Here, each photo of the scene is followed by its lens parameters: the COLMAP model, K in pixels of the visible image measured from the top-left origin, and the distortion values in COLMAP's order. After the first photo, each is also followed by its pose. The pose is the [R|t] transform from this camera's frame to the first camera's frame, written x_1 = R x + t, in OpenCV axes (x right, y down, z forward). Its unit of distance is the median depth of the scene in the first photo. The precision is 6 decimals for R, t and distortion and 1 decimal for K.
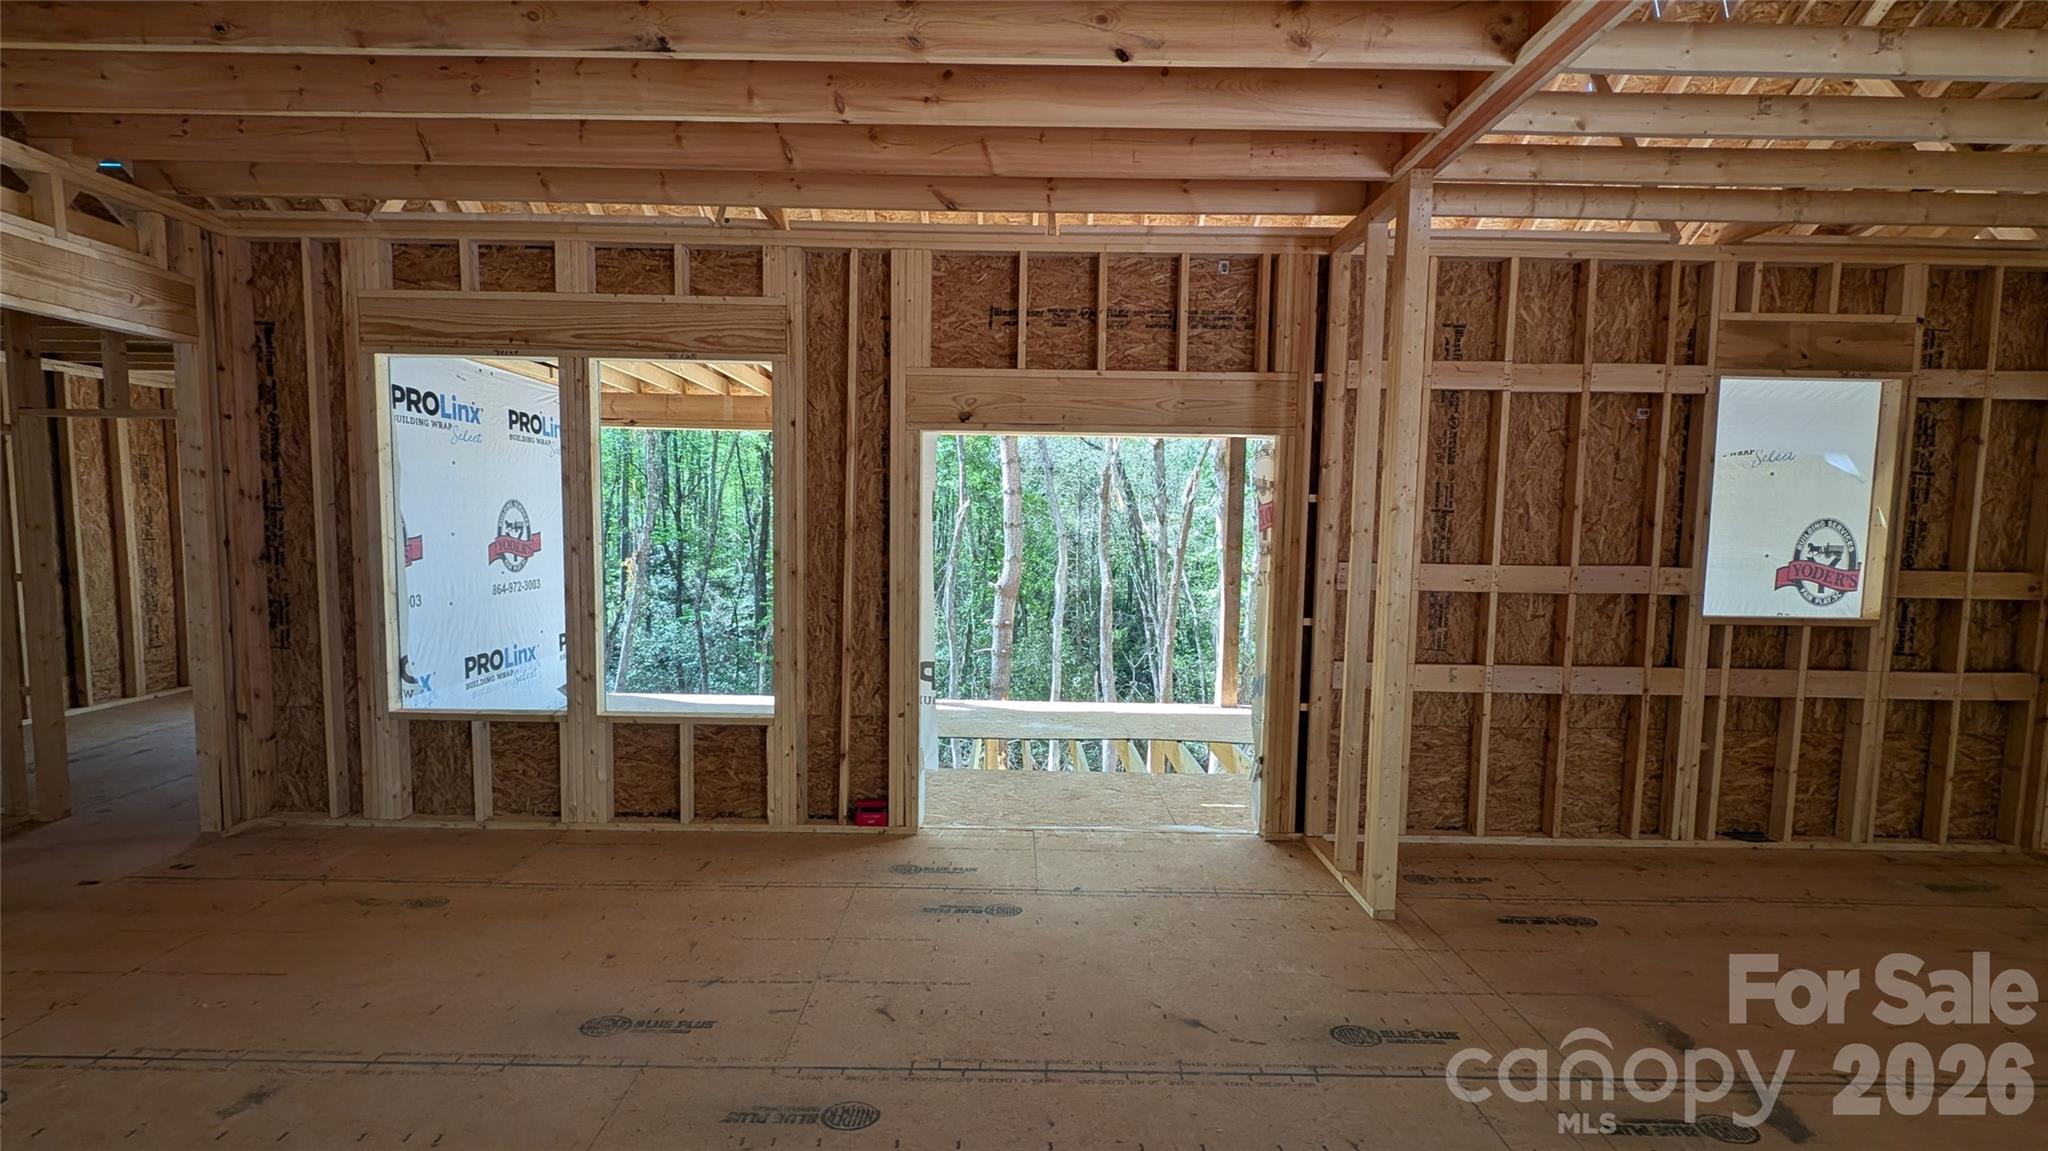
lens RADIAL K [[812.8, 0, 1017.0], [0, 812.8, 581.8], [0, 0, 1]] dist [0.015210, -0.008633]
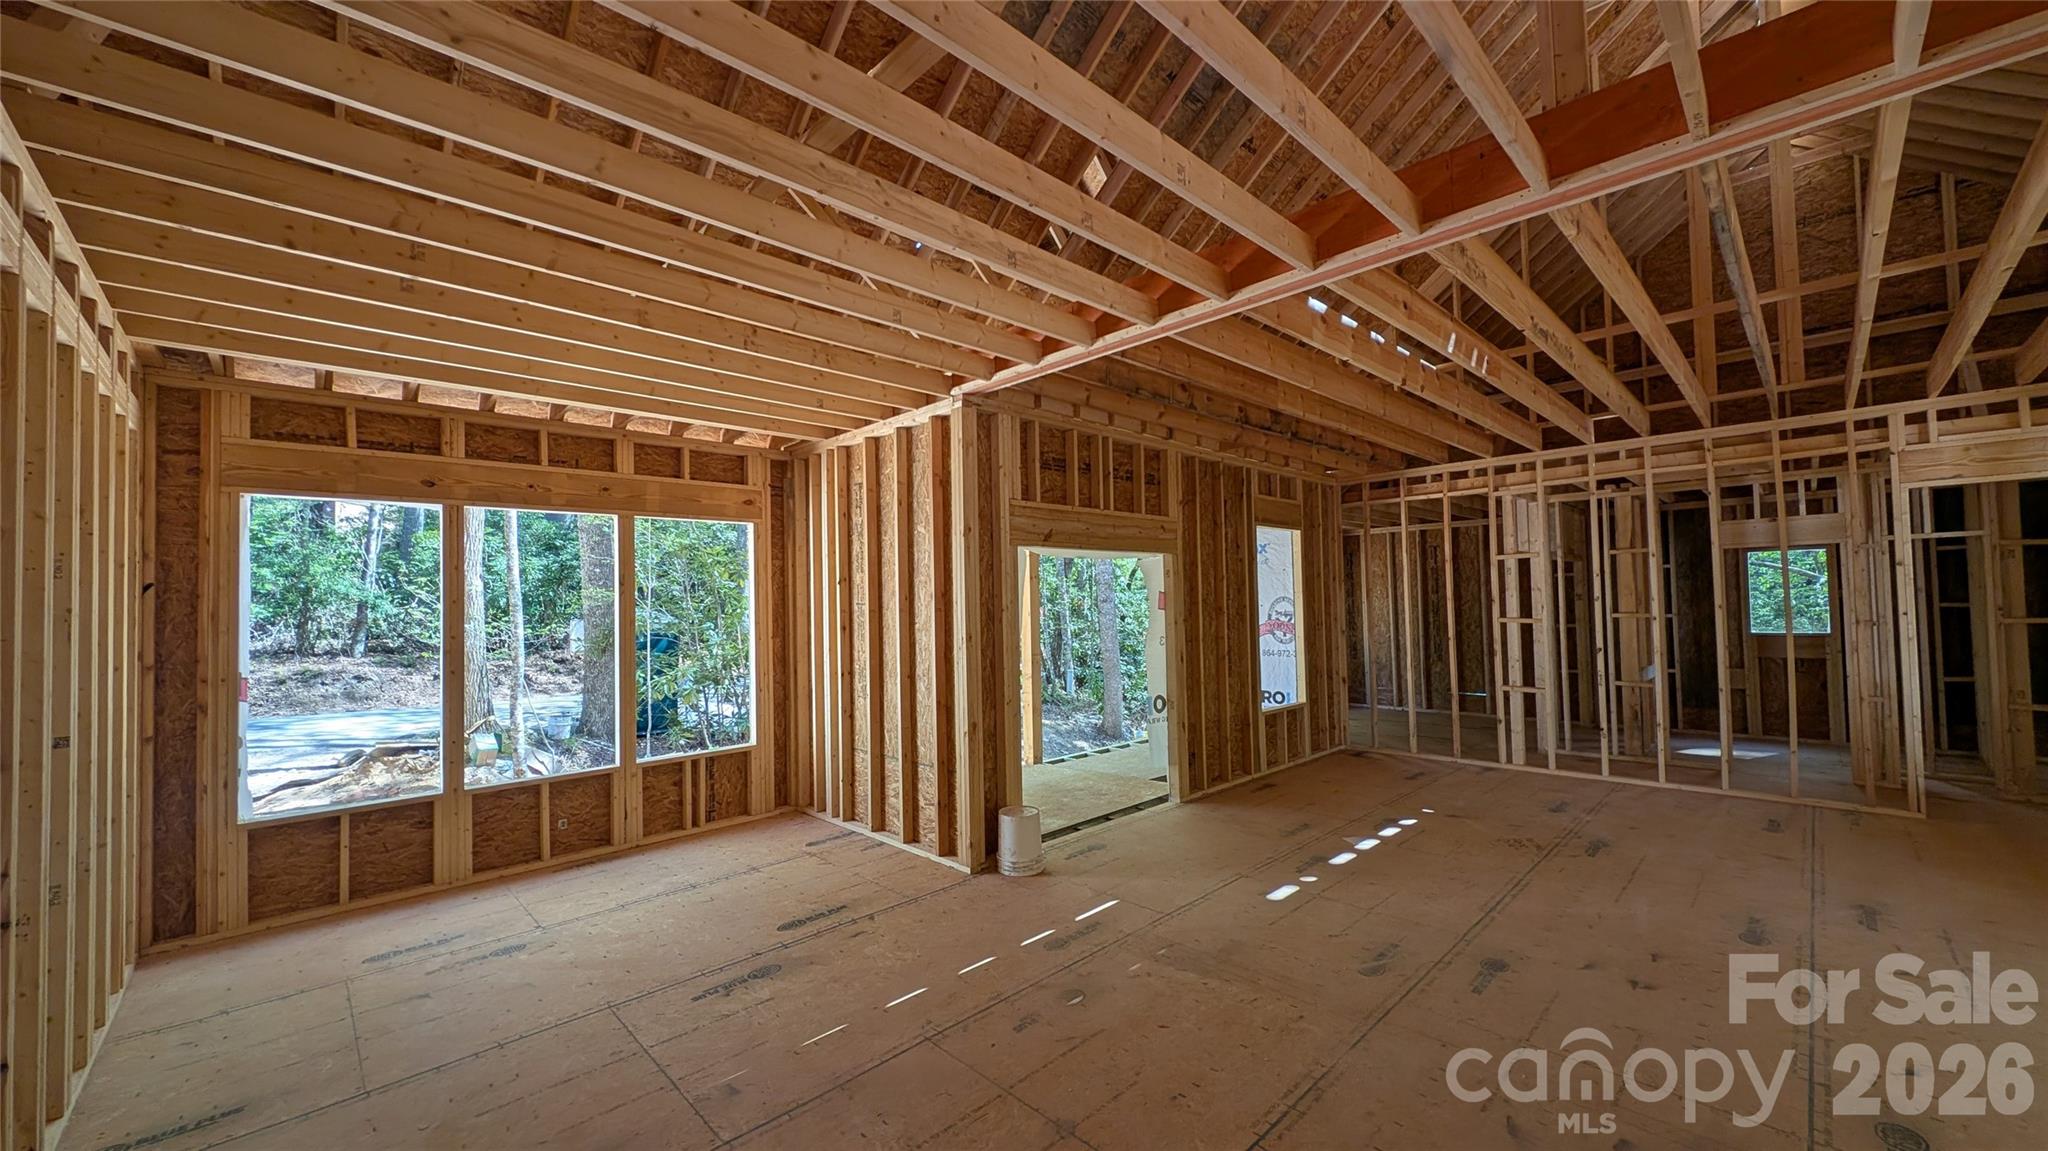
lens RADIAL K [[763.5, 0, 1016.0], [0, 763.5, 579.6], [0, 0, 1]] dist [0.013565, -0.006891]
pose [[-0.720298, -0.023102, -0.693280, 1.785461], [-0.043101, 0.999005, 0.011490, -0.059035], [0.692324, 0.038157, -0.720577, 0.899932]]
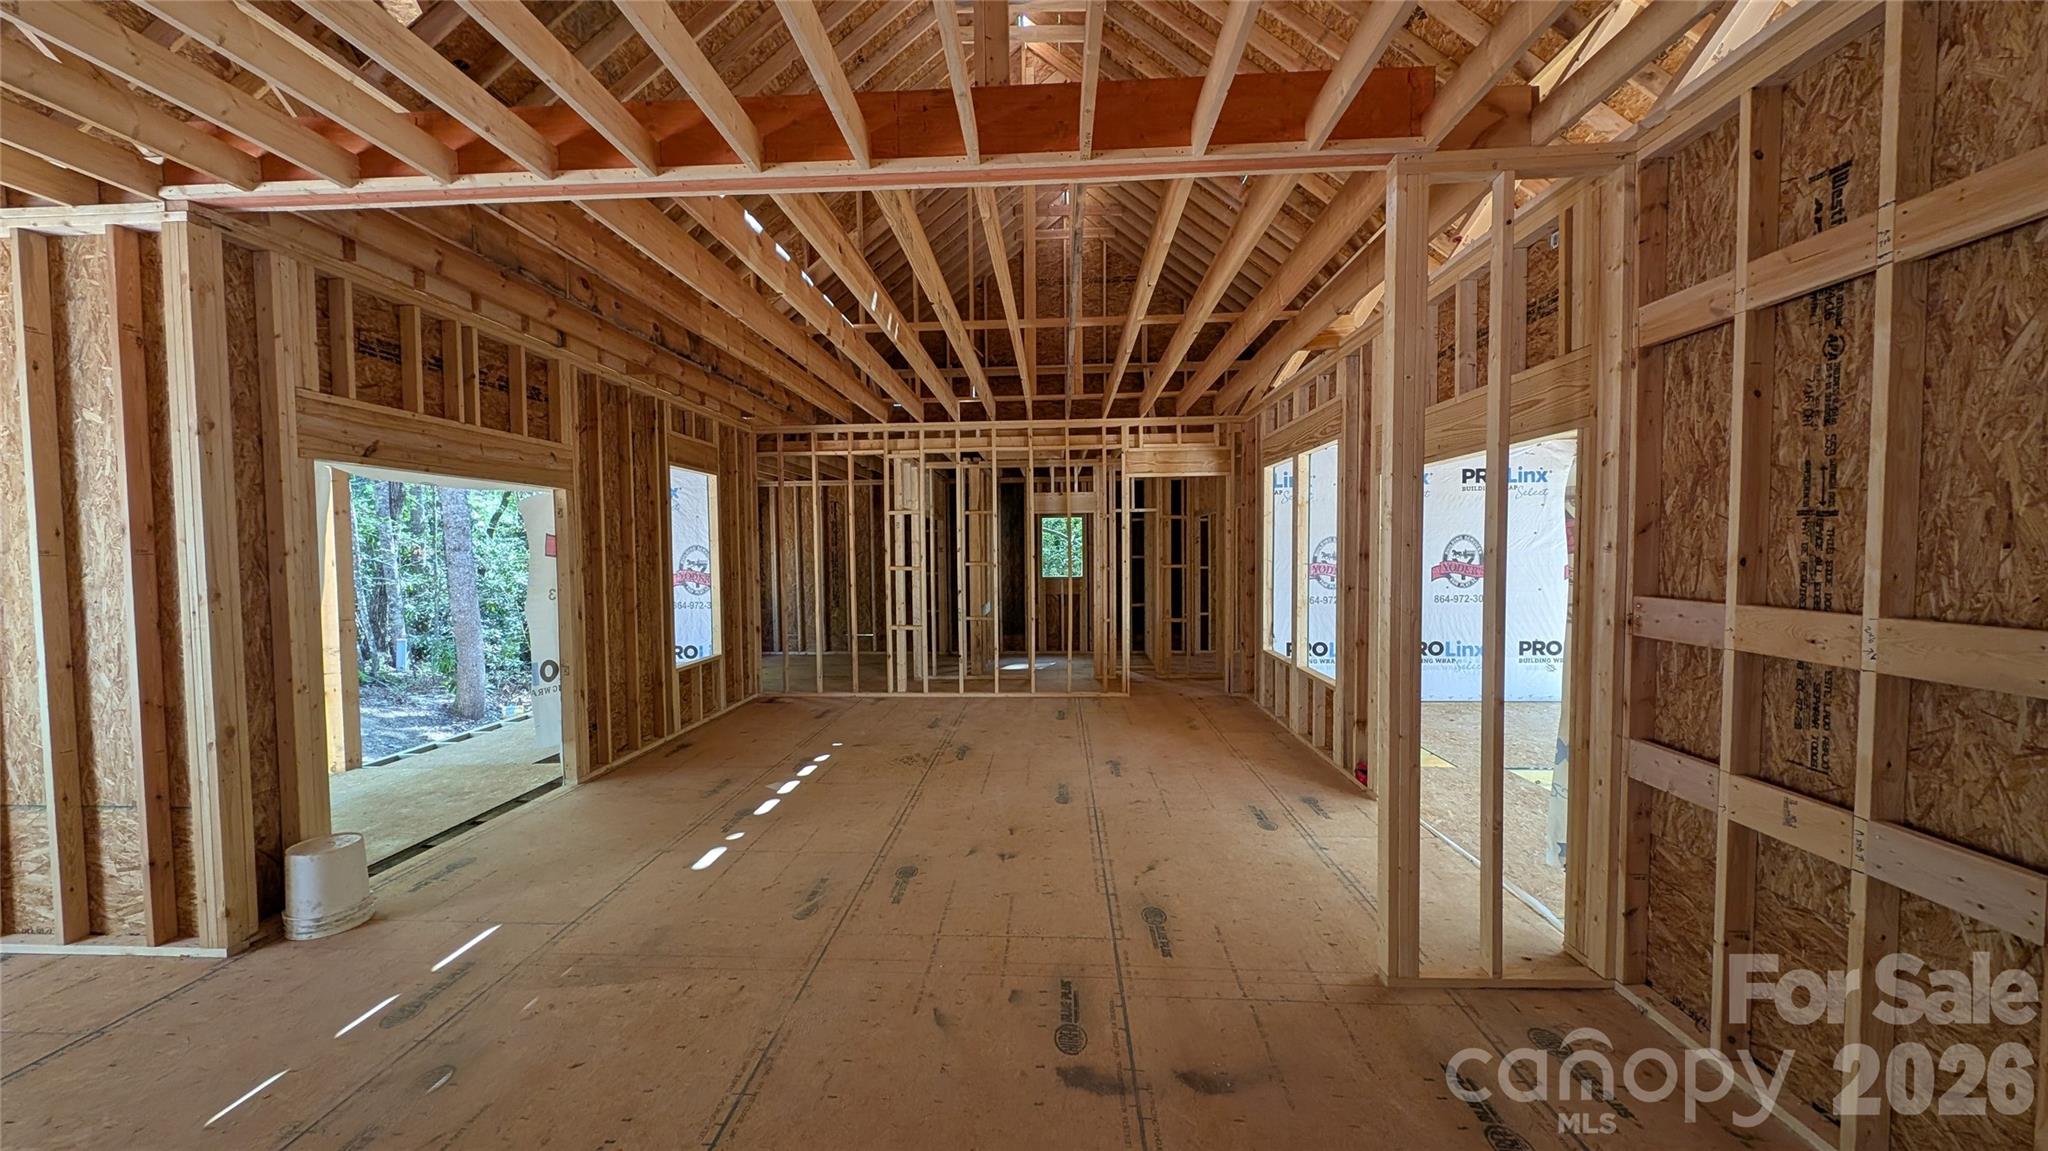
lens RADIAL K [[763.5, 0, 1016.0], [0, 763.5, 579.6], [0, 0, 1]] dist [0.013565, -0.006891]
pose [[-0.054809, 0.026168, -0.998154, 1.702394], [-0.065623, 0.997401, 0.029752, -0.035716], [0.996338, 0.067132, -0.052950, 0.796060]]
